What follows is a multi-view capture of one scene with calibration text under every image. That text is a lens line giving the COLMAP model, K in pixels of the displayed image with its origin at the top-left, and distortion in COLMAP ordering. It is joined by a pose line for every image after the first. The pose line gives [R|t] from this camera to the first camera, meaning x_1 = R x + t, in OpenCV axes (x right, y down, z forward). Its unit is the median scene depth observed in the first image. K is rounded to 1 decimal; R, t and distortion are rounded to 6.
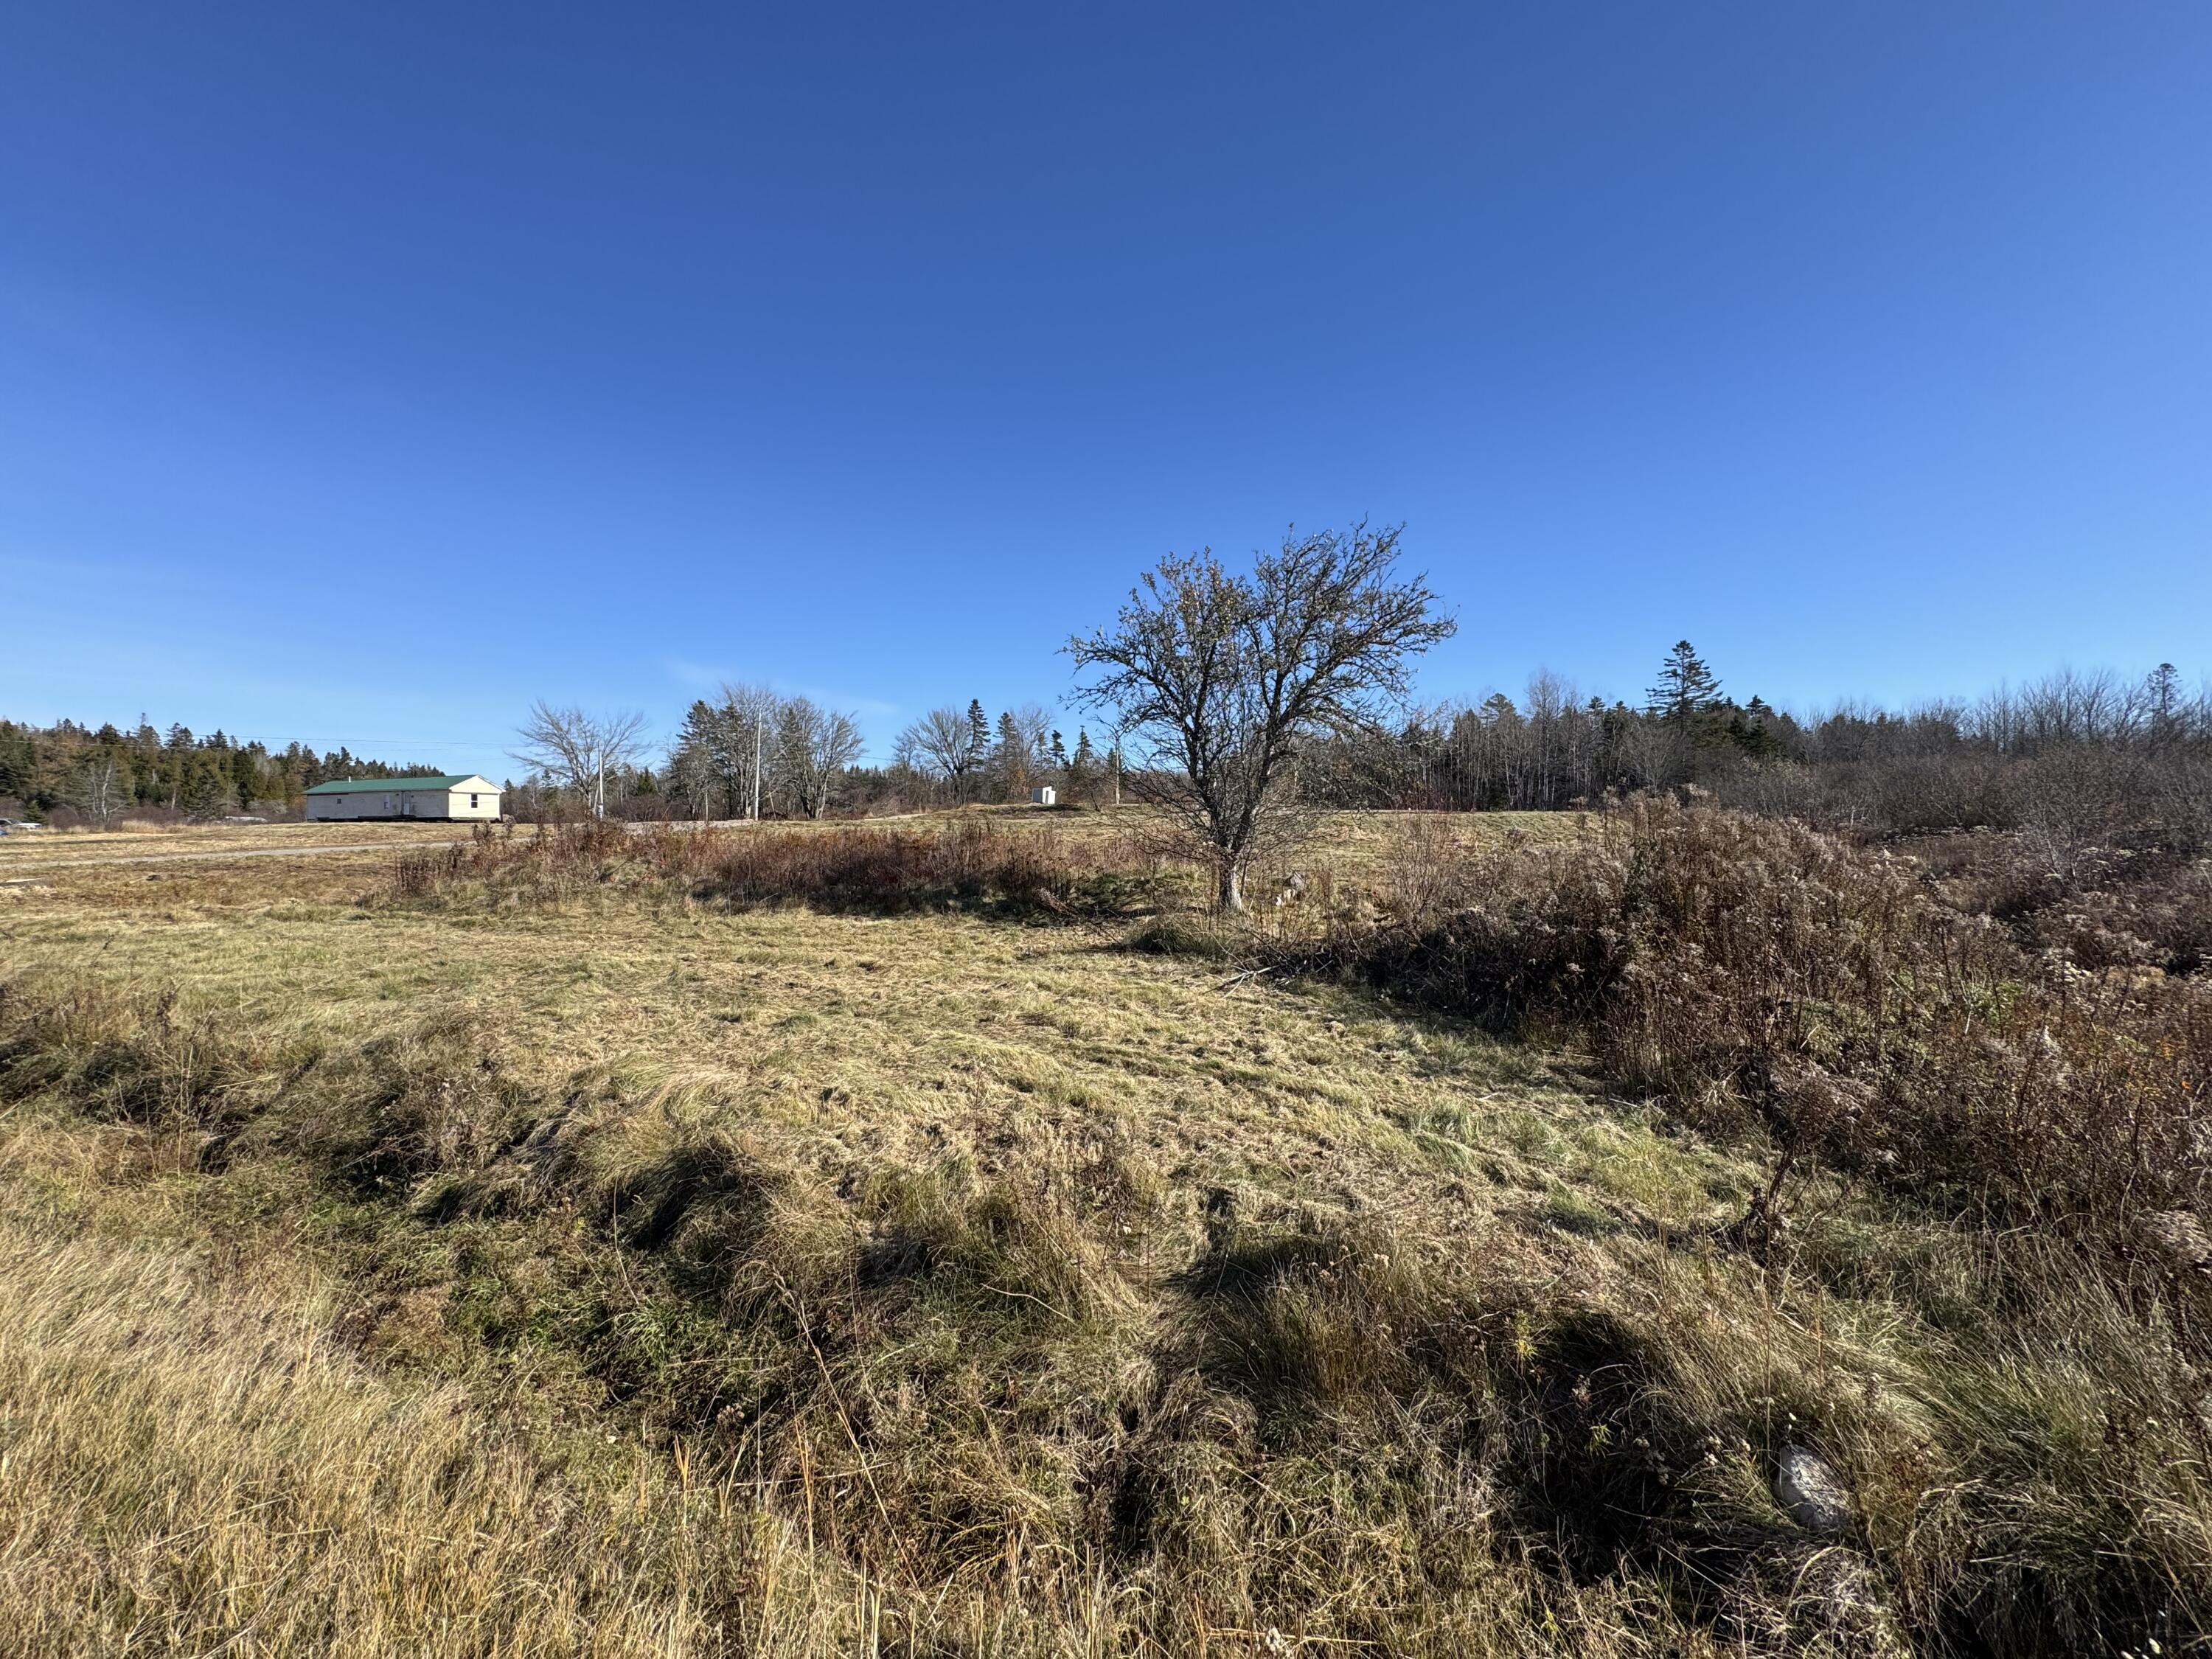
lens RADIAL K [[879.6, 0, 1105.0], [0, 879.6, 827.5], [0, 0, 1]] dist [-0.002749, 0.000528]
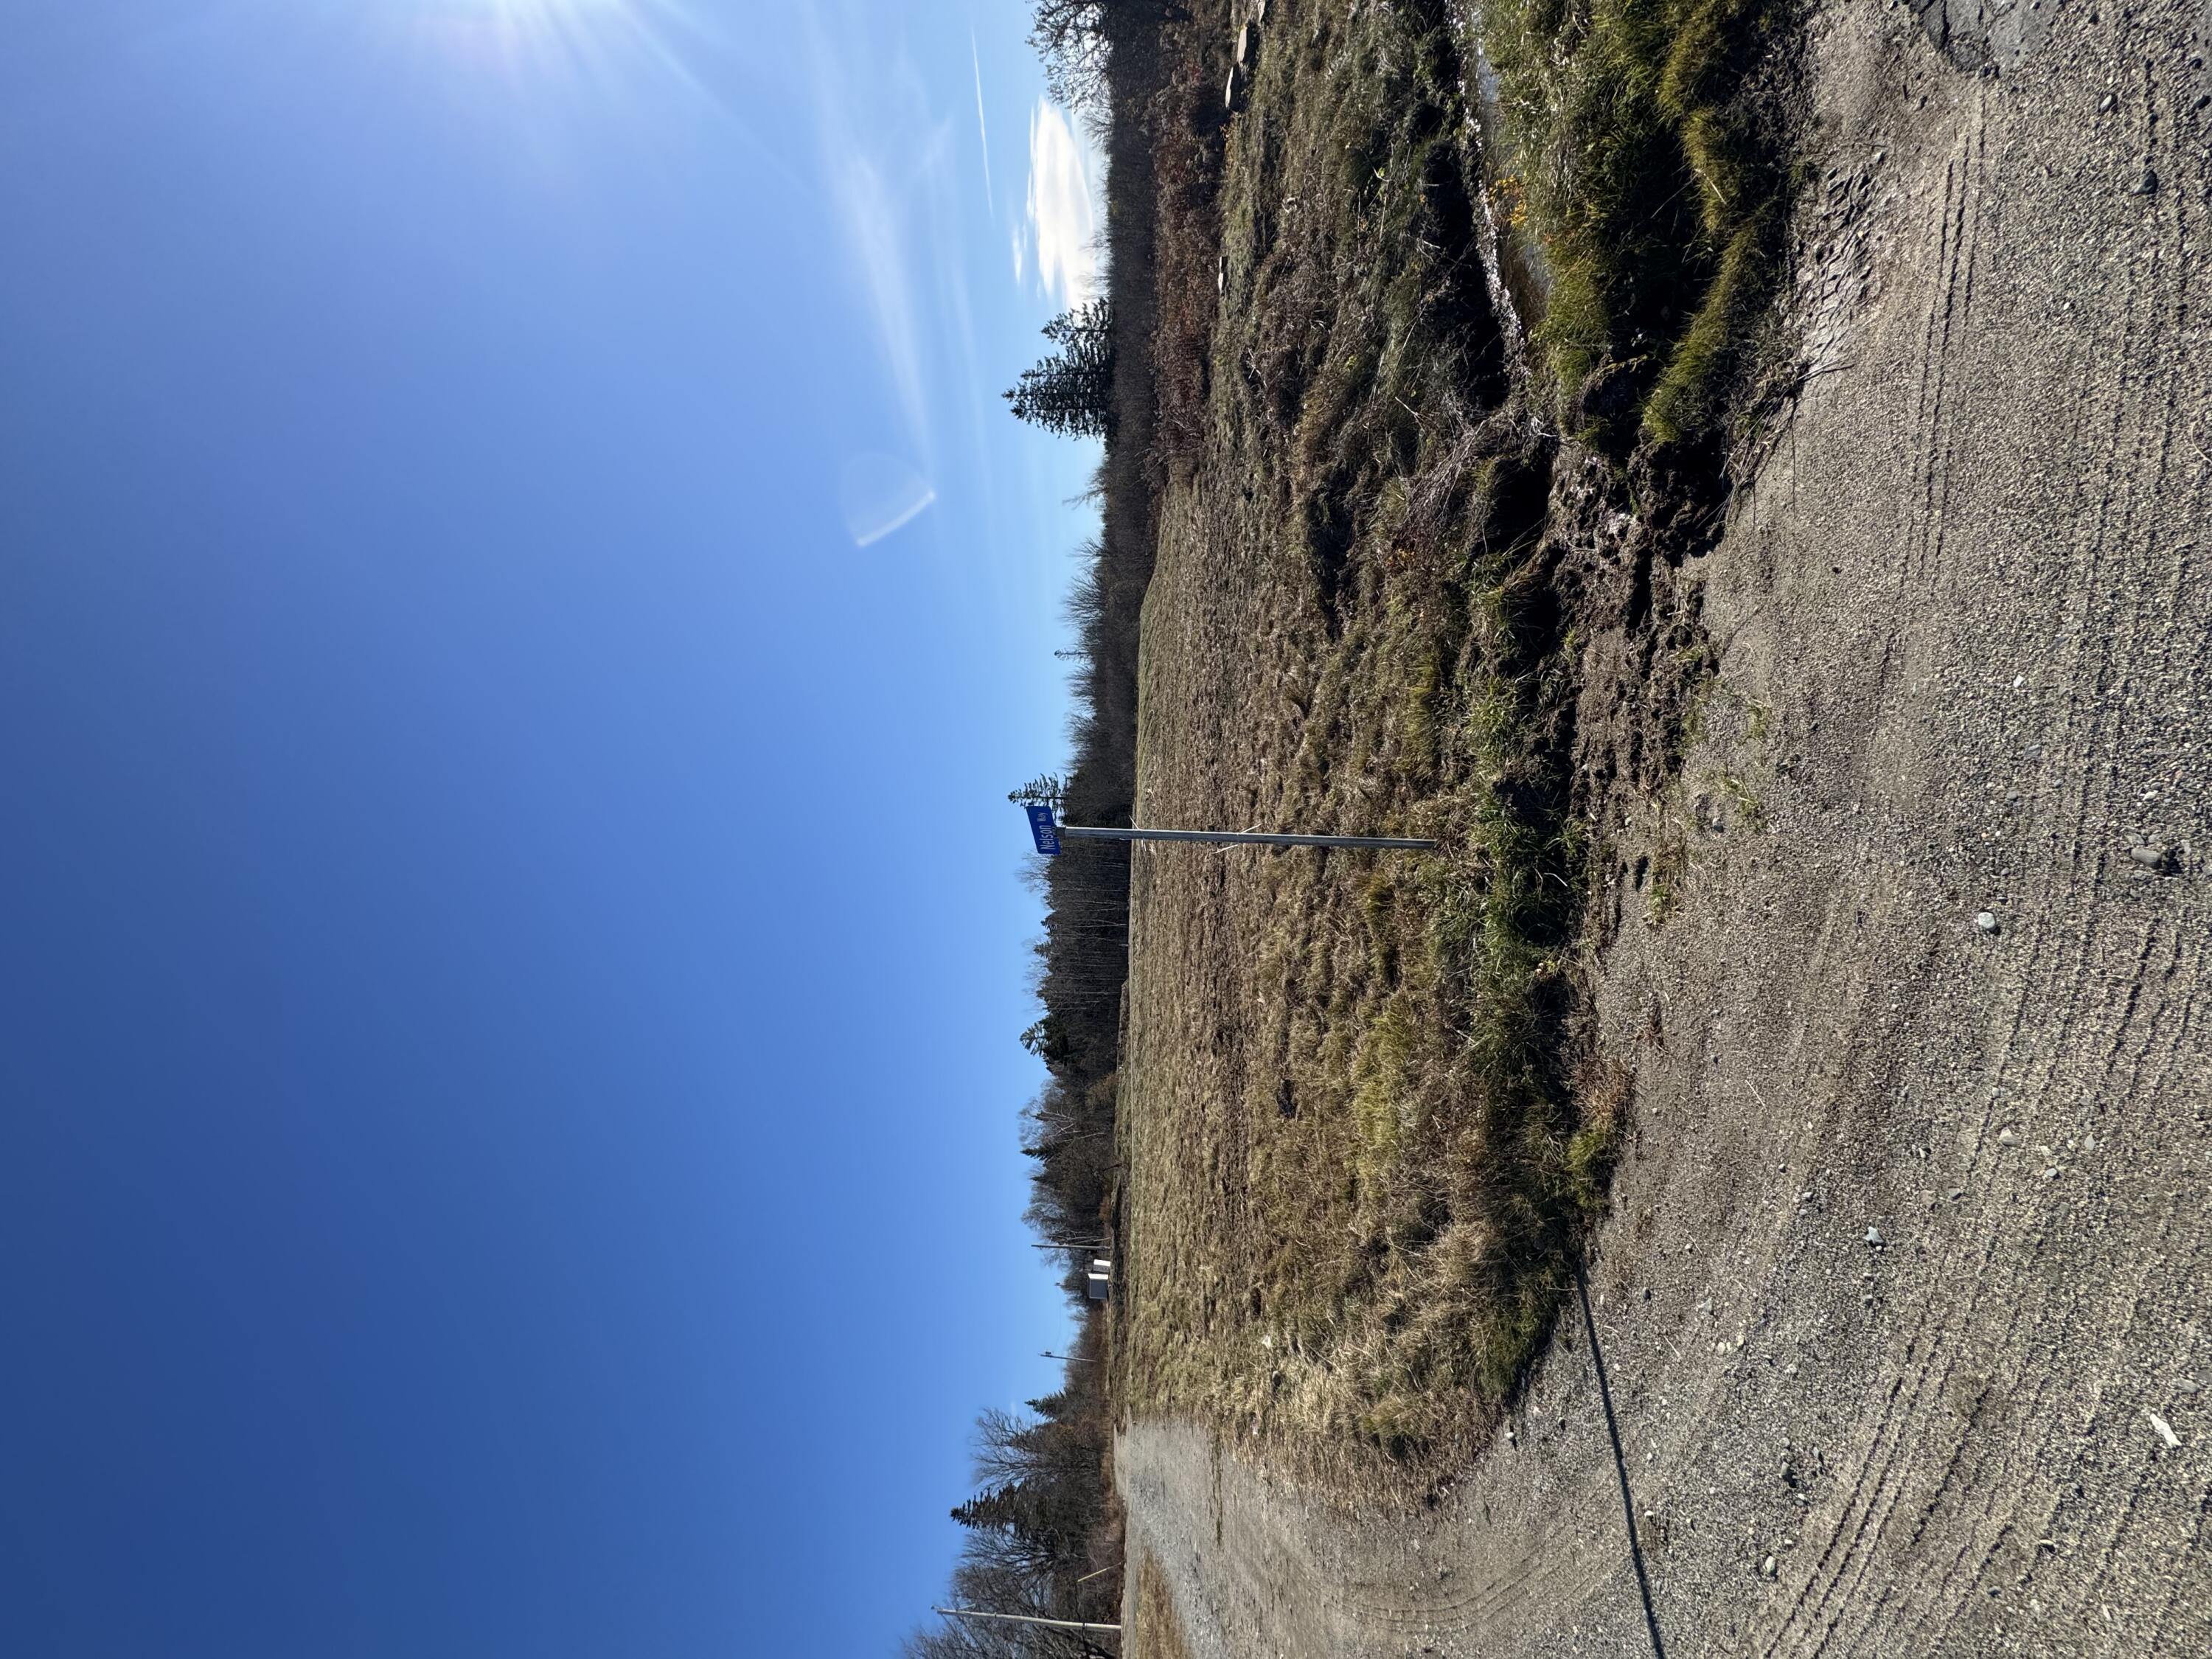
lens RADIAL K [[879.6, 0, 1105.0], [0, 879.6, 827.5], [0, 0, 1]] dist [-0.002749, 0.000528]
pose [[0.046173, -0.646156, 0.761808, -0.394474], [0.998796, 0.017193, -0.045954, -0.001169], [0.016595, 0.763012, 0.646171, 0.166049]]
